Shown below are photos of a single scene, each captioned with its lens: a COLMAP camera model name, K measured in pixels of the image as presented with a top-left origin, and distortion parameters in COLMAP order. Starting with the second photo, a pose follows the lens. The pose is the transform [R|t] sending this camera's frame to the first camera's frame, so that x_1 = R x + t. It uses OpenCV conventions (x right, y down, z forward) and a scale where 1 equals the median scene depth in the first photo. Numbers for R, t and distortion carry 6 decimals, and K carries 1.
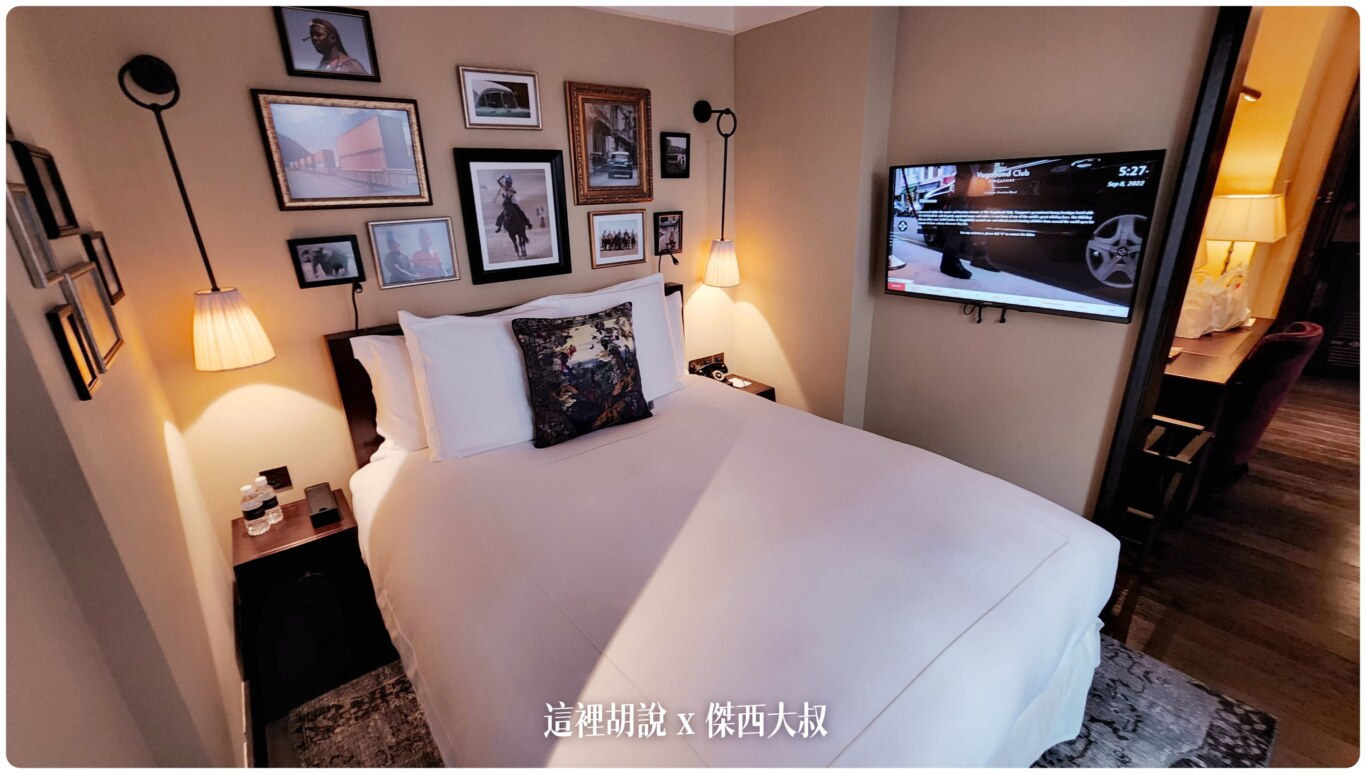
lens RADIAL K [[564.3, 0, 686.4], [0, 564.3, 385.7], [0, 0, 1]] dist [0.000008, 0.000878]
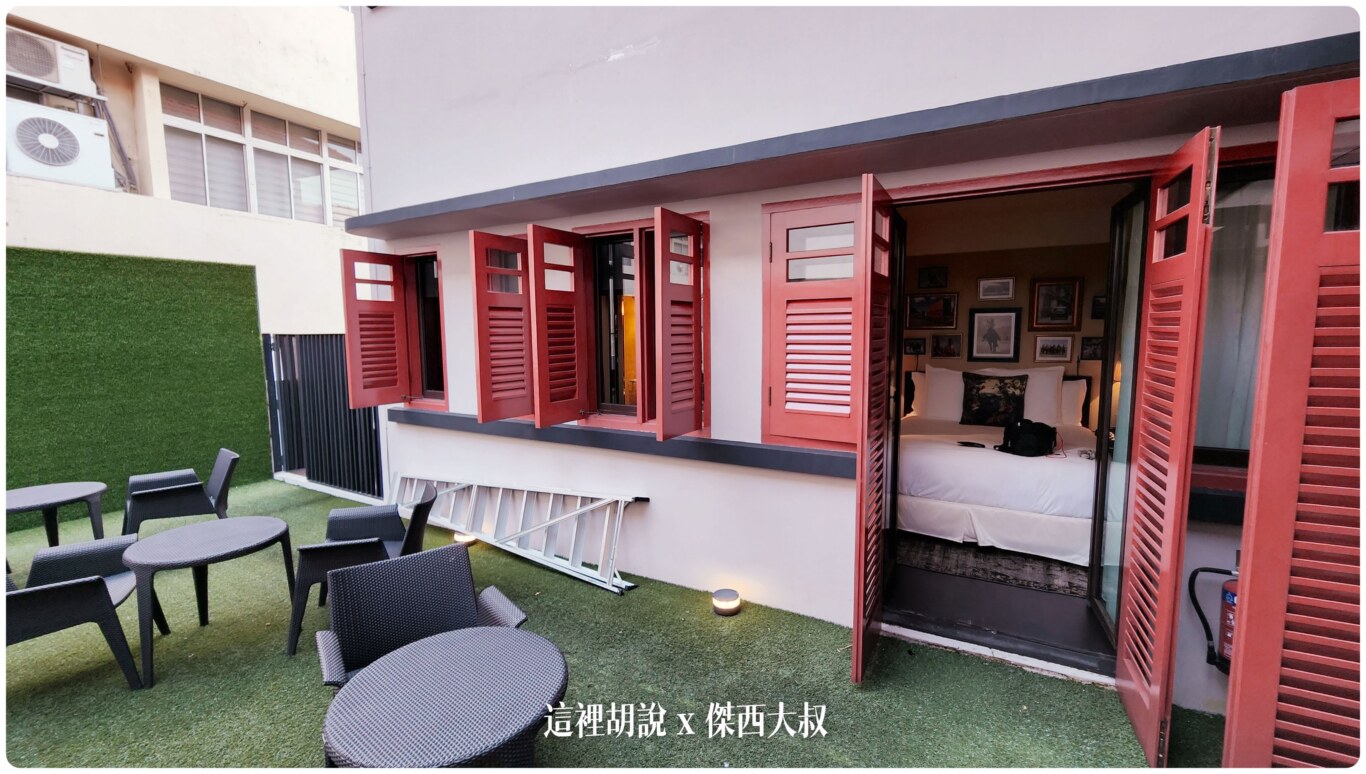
lens RADIAL K [[564.3, 0, 686.4], [0, 564.3, 385.7], [0, 0, 1]] dist [0.000008, 0.000878]
pose [[0.384615, 0.115527, -0.915819, 1.384757], [-0.311770, 0.950093, -0.011083, 0.321005], [0.868833, 0.289788, 0.401438, -0.978619]]
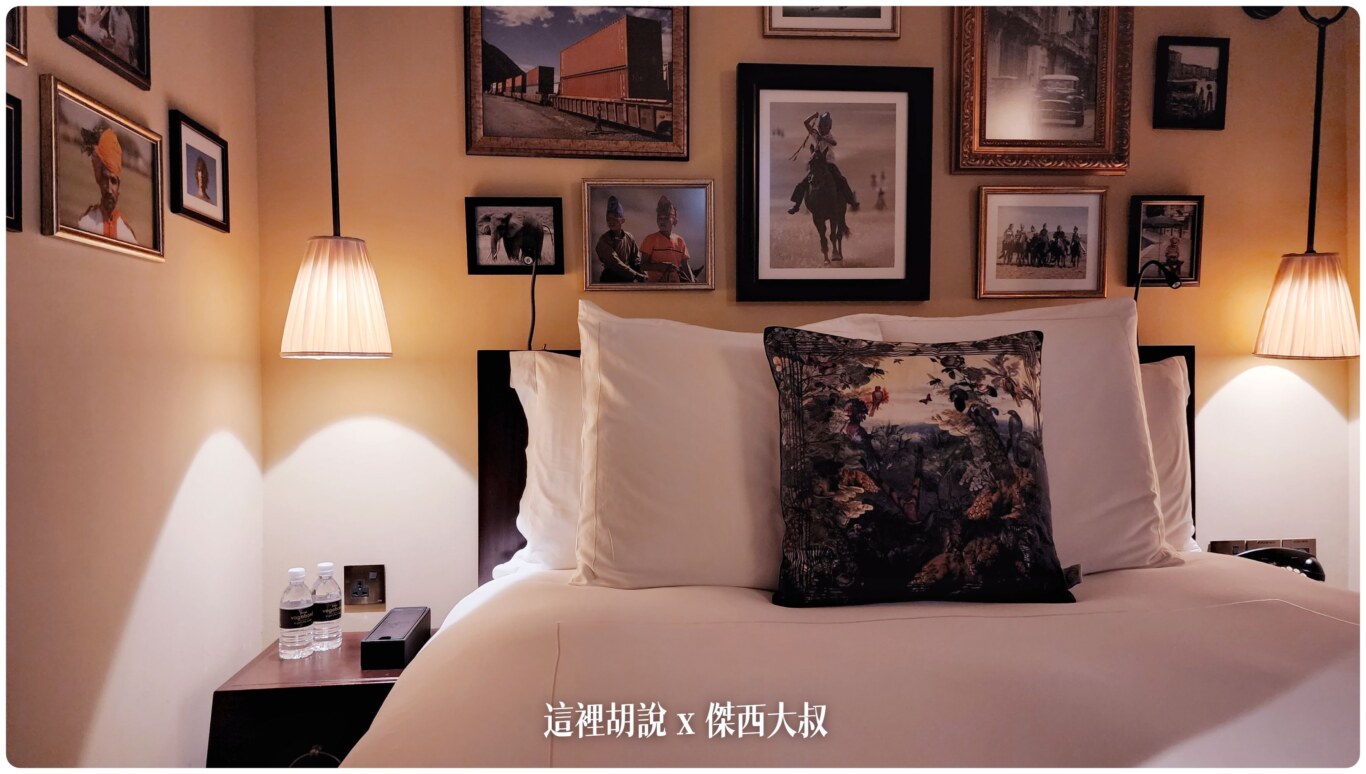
lens RADIAL K [[896.4, 0, 687.3], [0, 896.4, 383.9], [0, 0, 1]] dist [0.092780, -0.087191]
pose [[0.844218, 0.027882, -0.535275, 0.051501], [-0.193666, 0.947048, -0.256113, 0.130334], [0.499790, 0.319880, 0.804914, 0.302904]]
